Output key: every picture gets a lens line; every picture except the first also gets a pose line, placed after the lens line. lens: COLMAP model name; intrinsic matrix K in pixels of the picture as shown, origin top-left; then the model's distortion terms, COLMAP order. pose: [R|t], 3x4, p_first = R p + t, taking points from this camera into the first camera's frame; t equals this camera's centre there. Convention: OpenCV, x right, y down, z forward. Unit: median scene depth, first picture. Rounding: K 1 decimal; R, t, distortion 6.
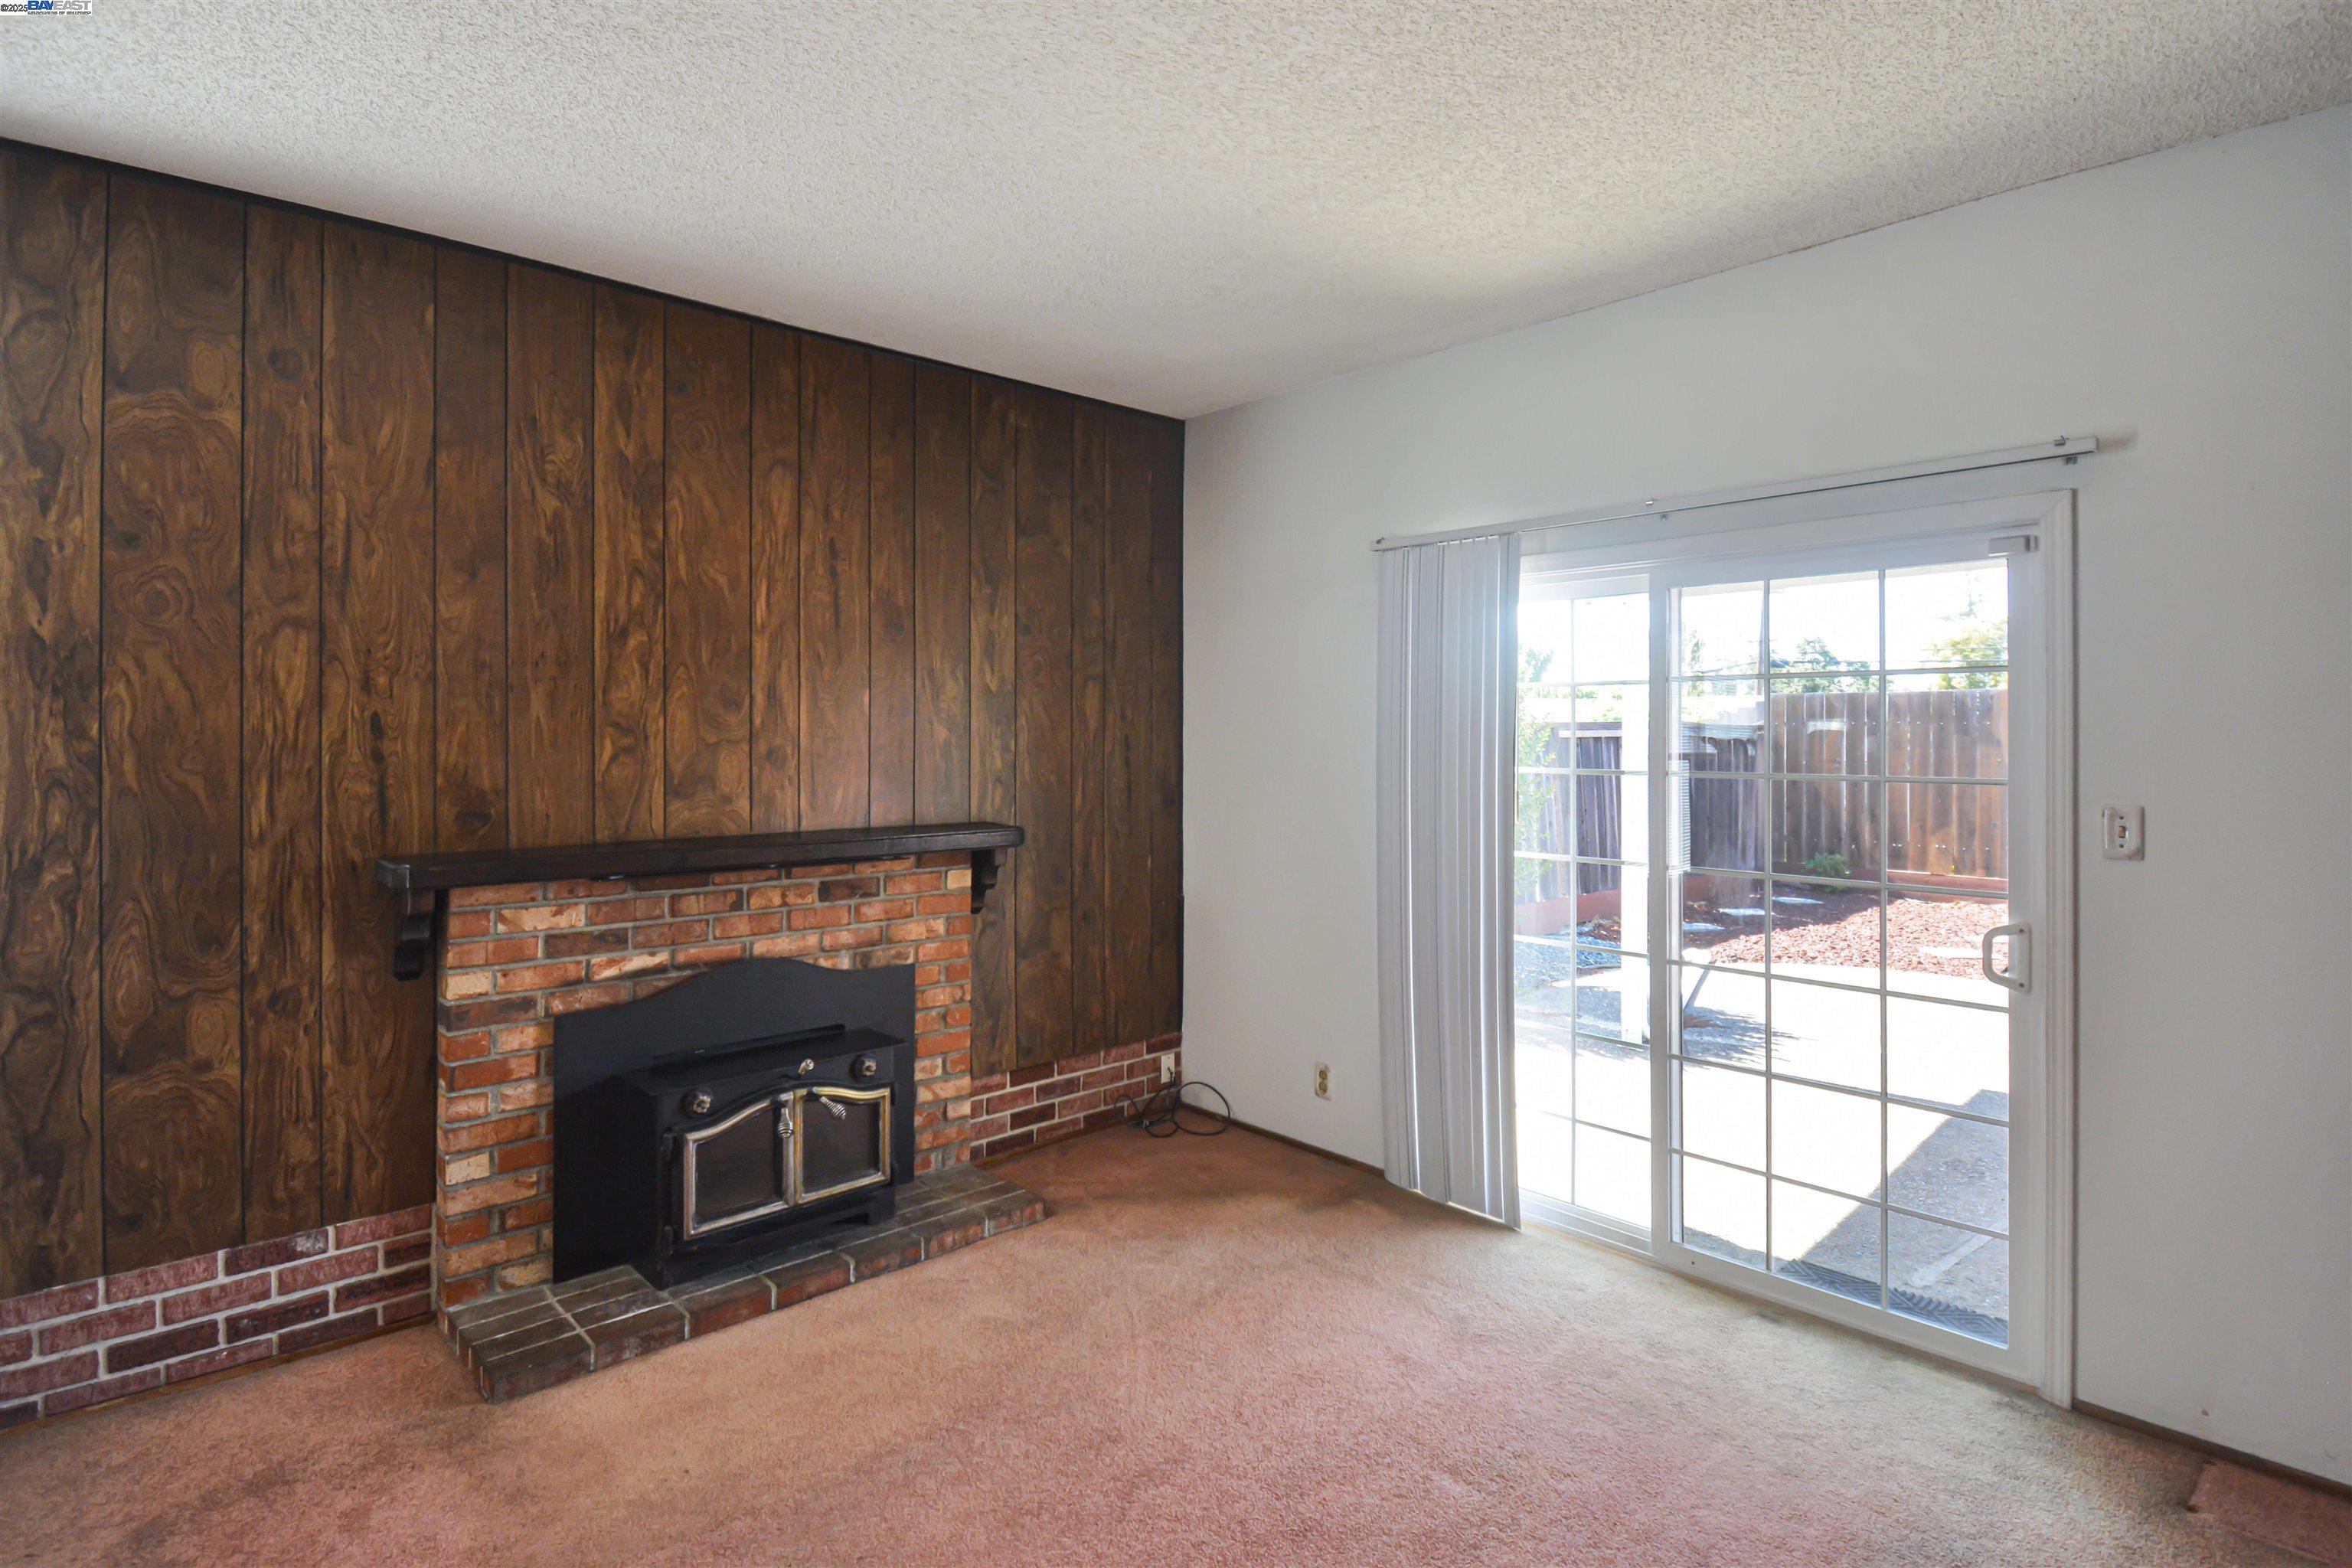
lens RADIAL K [[1216.5, 0, 1176.0], [0, 1216.5, 784.0], [0, 0, 1]] dist [-0.001537, -0.015454]
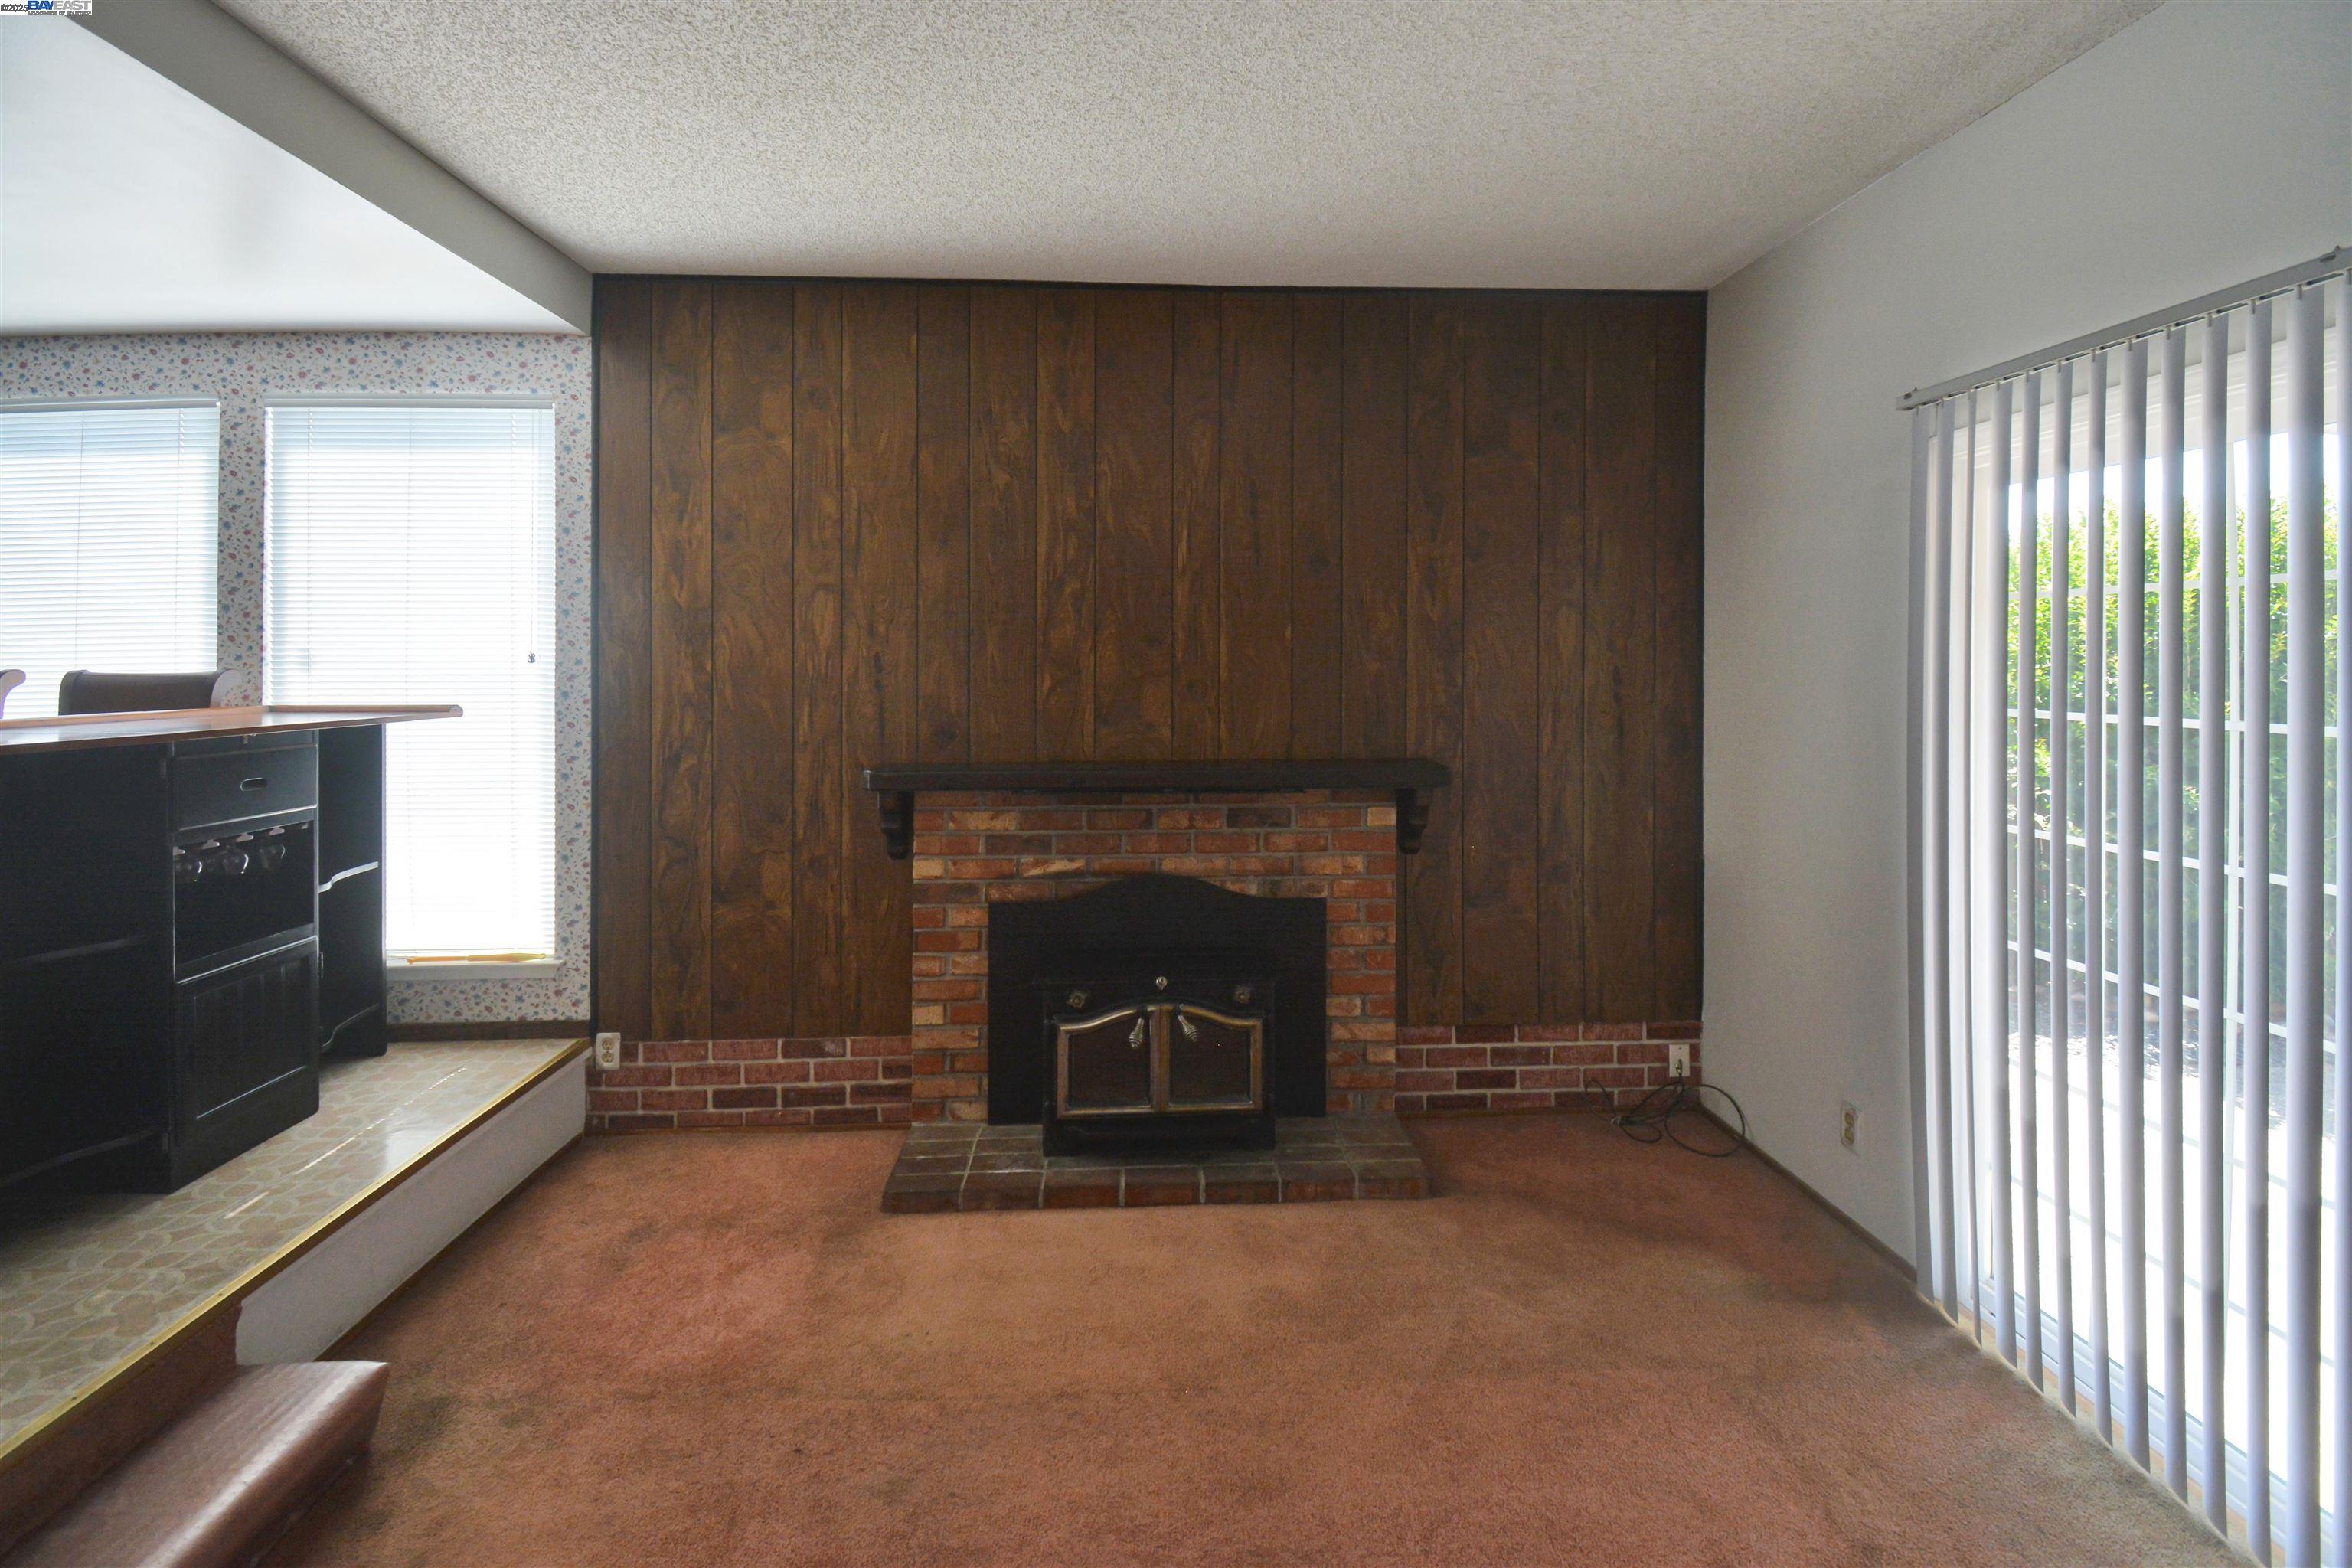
lens RADIAL K [[1053.1, 0, 1176.4], [0, 1053.1, 698.0], [0, 0, 1]] dist [-0.001184, -0.000072]
pose [[0.760522, 0.013507, -0.649171, 0.300189], [-0.023360, 0.999706, -0.006566, -0.009153], [0.648891, 0.020158, 0.760614, 0.315166]]
